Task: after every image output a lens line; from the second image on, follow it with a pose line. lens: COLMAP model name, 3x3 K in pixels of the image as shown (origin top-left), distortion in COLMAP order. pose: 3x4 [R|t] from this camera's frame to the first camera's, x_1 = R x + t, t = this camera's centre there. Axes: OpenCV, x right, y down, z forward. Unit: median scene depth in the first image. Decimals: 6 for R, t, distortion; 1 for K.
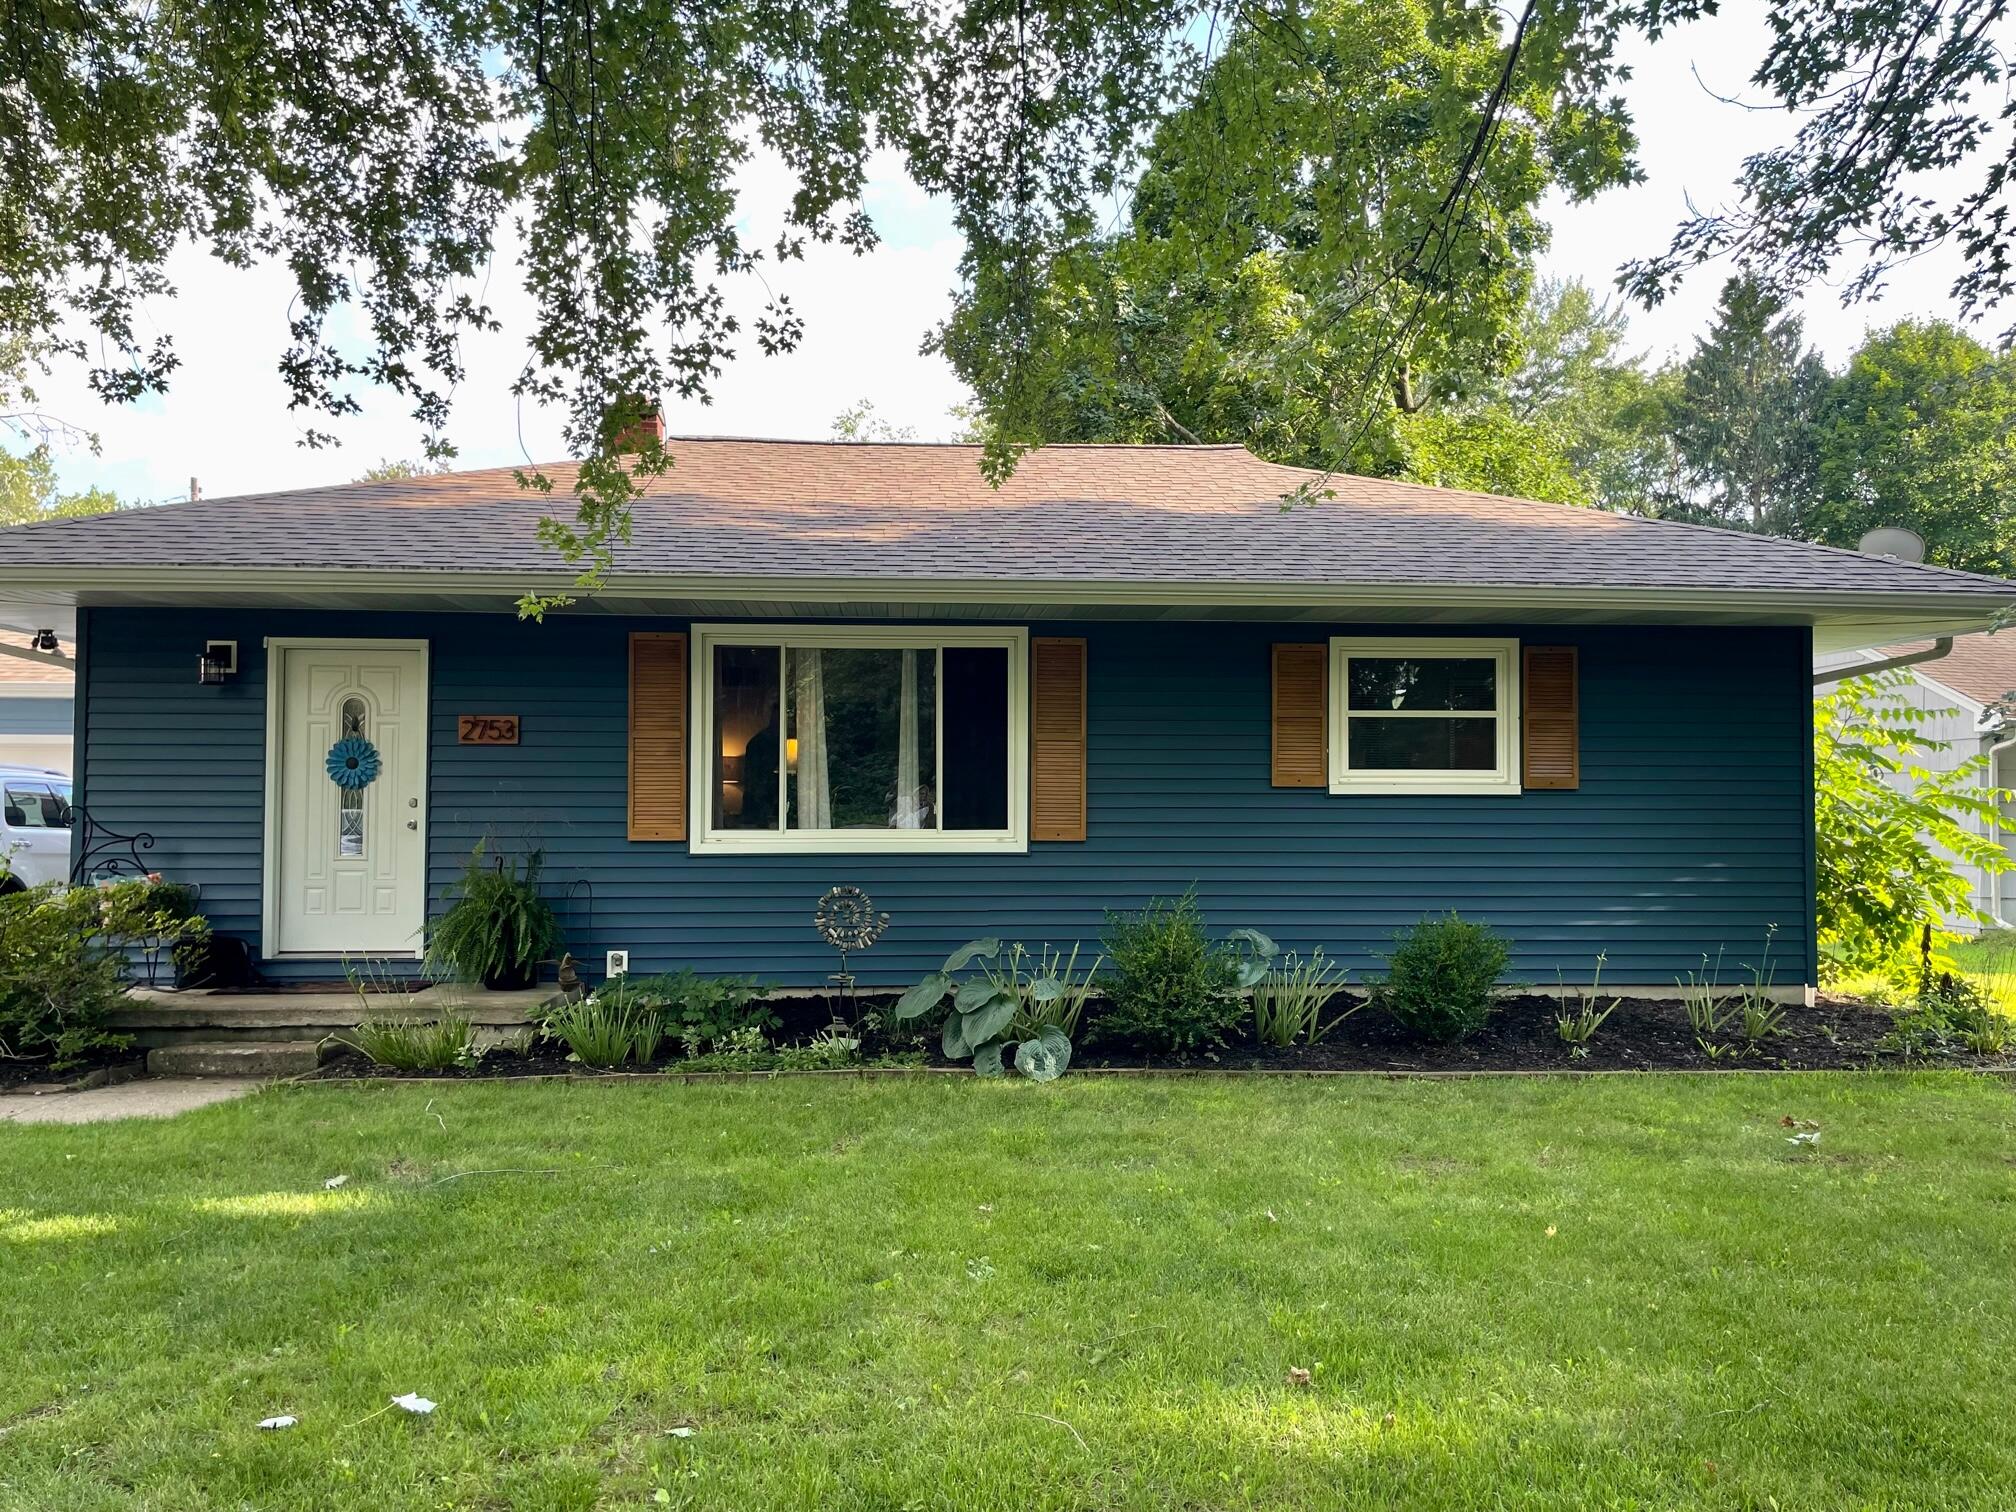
lens RADIAL K [[1538.5, 0, 1008.0], [0, 1538.5, 756.0], [0, 0, 1]] dist [0.093251, -0.004896]
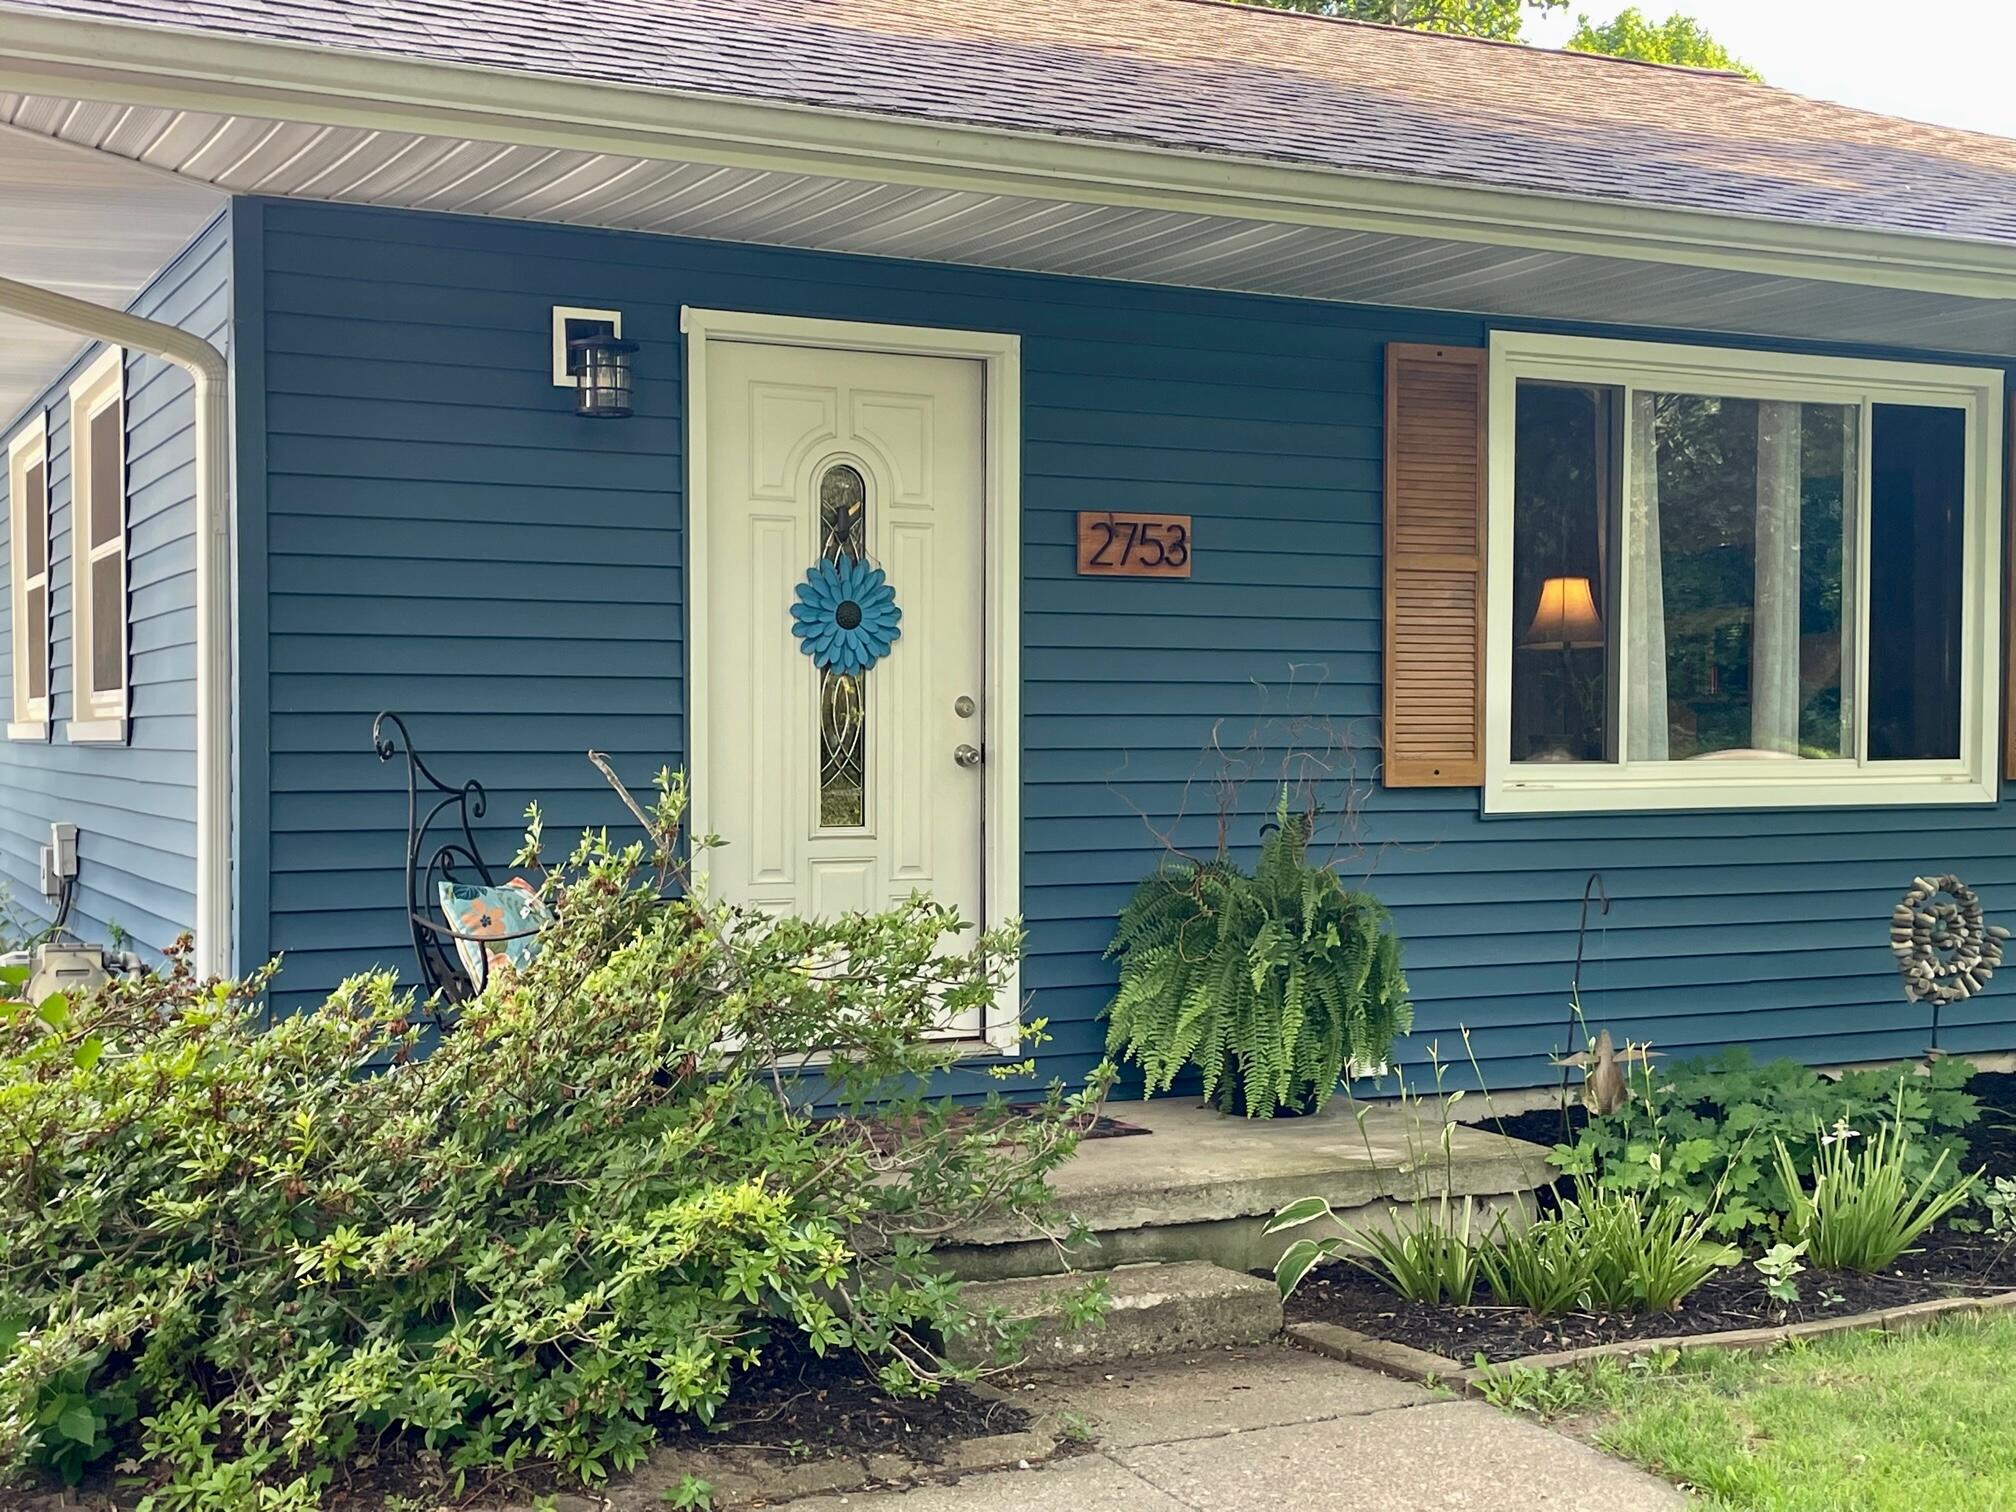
lens RADIAL K [[2548.6, 0, 1008.0], [0, 2548.6, 756.0], [0, 0, 1]] dist [0.115905, -0.017220]
pose [[0.910713, -0.008139, 0.412960, -0.667491], [-0.011170, 0.998955, 0.044323, 0.011729], [-0.412889, -0.044979, 0.909670, 0.339207]]
